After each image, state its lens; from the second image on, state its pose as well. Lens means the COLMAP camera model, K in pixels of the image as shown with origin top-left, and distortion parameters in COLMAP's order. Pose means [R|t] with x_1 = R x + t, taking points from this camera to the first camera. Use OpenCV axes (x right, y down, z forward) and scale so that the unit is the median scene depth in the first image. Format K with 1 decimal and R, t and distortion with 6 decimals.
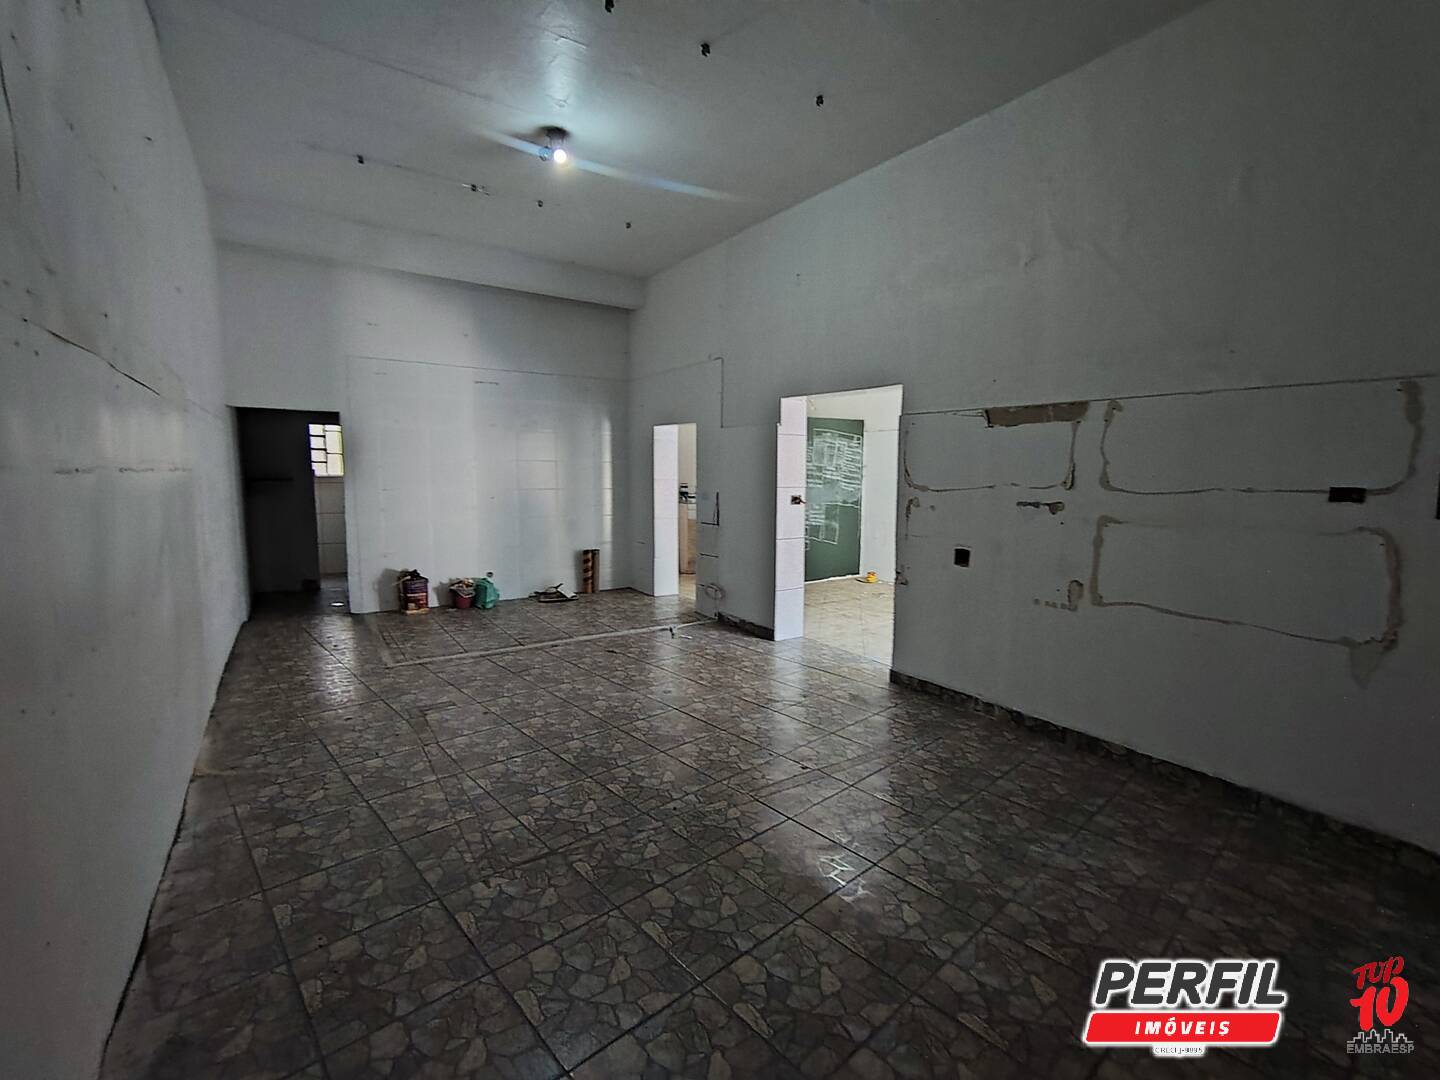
lens RADIAL K [[657.4, 0, 719.8], [0, 657.4, 539.8], [0, 0, 1]] dist [-0.009734, 0.003330]
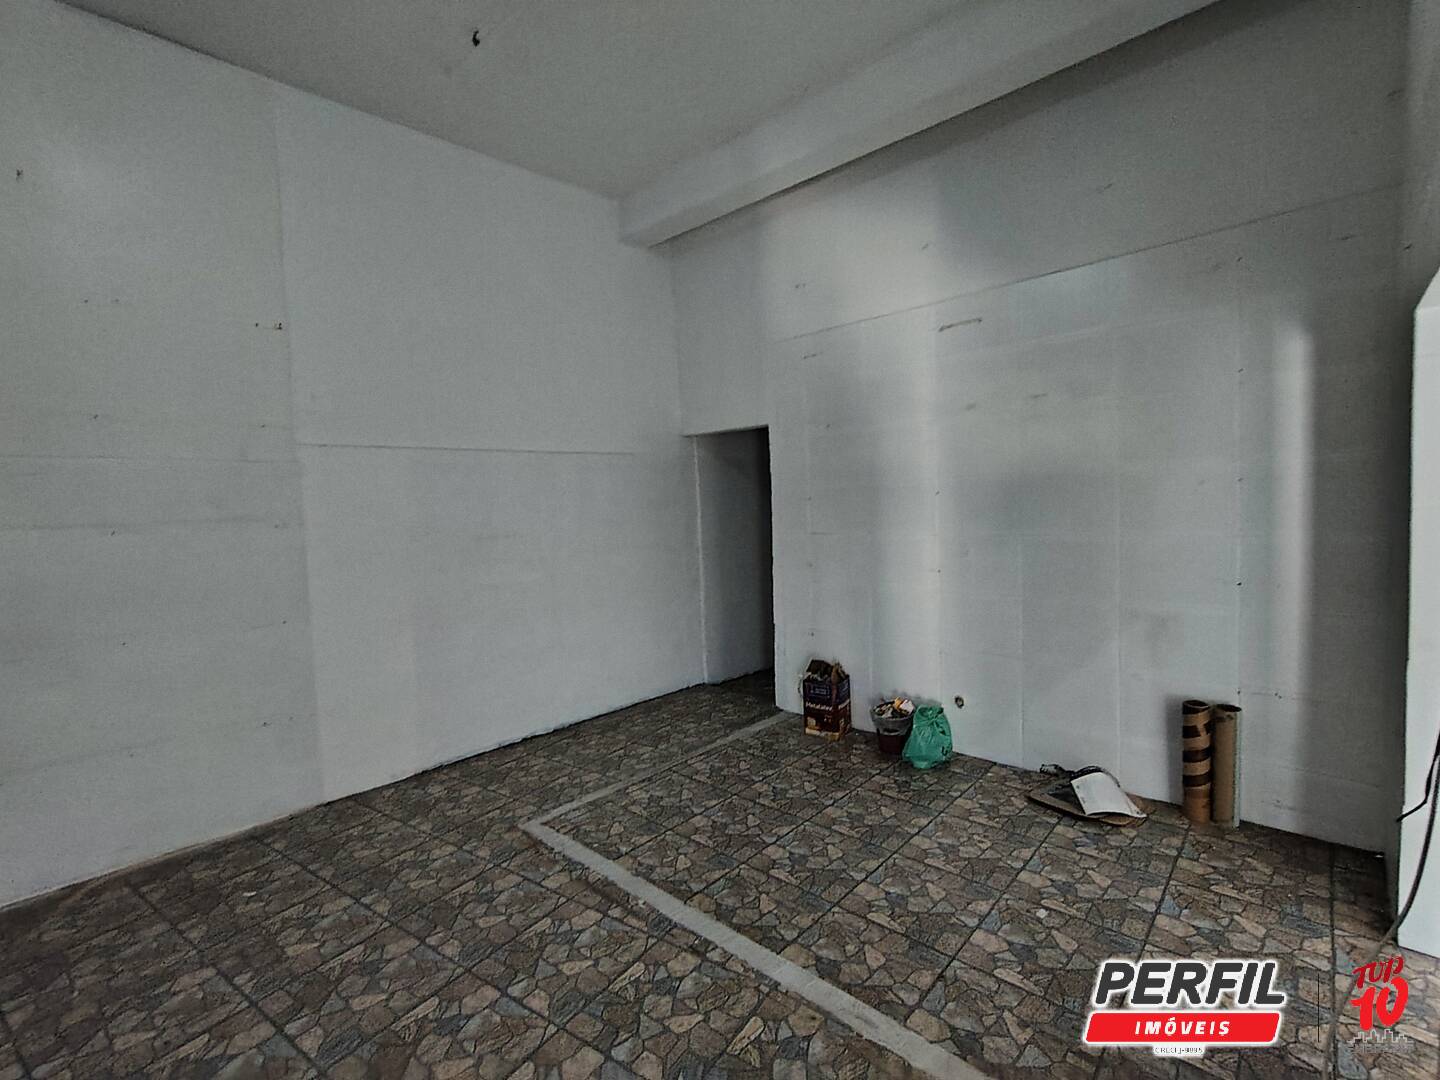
lens RADIAL K [[657.4, 0, 719.1], [0, 657.4, 545.3], [0, 0, 1]] dist [-0.009734, 0.003330]
pose [[0.235797, 0.042302, -0.970881, 0.088191], [-0.063571, 0.997584, 0.028026, -0.065721], [0.969721, 0.055112, 0.237917, 0.643072]]
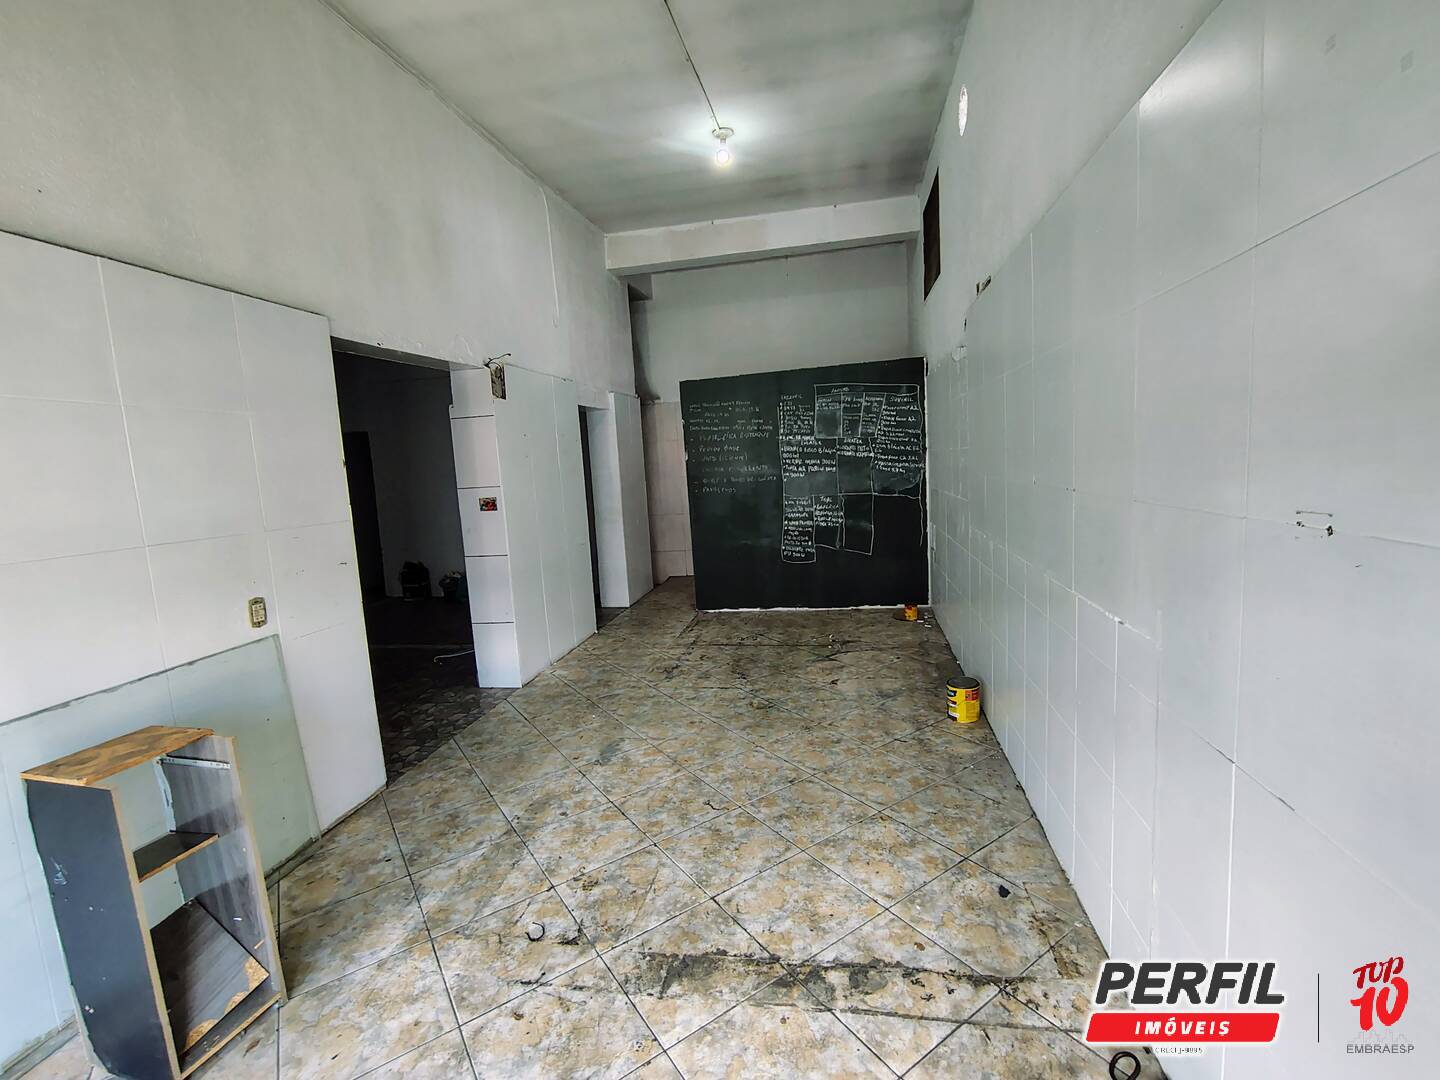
lens RADIAL K [[657.4, 0, 722.9], [0, 657.4, 543.8], [0, 0, 1]] dist [-0.009734, 0.003330]
pose [[0.711836, 0.040388, -0.701183, 0.609731], [-0.008975, 0.998787, 0.048419, -0.040548], [0.702288, -0.028173, 0.711335, 0.487946]]
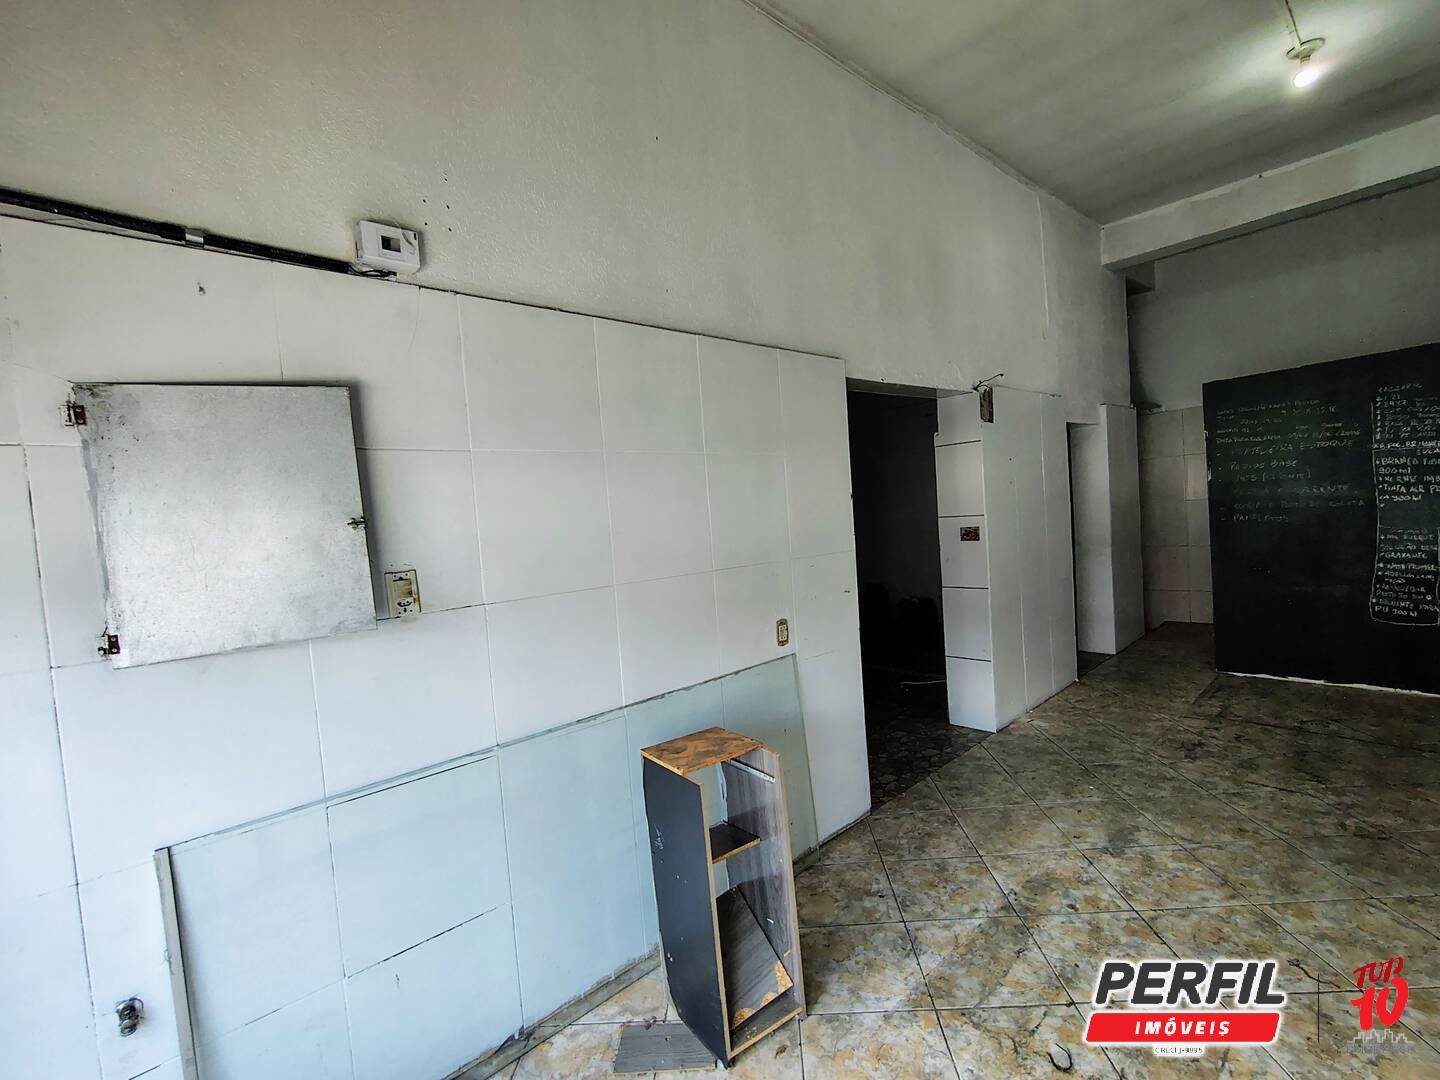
lens RADIAL K [[657.4, 0, 721.5], [0, 657.4, 543.7], [0, 0, 1]] dist [-0.009734, 0.003330]
pose [[0.145870, 0.032818, -0.988759, 0.572933], [-0.029252, 0.999156, 0.028847, -0.046764], [0.988871, 0.024716, 0.146707, 0.469116]]
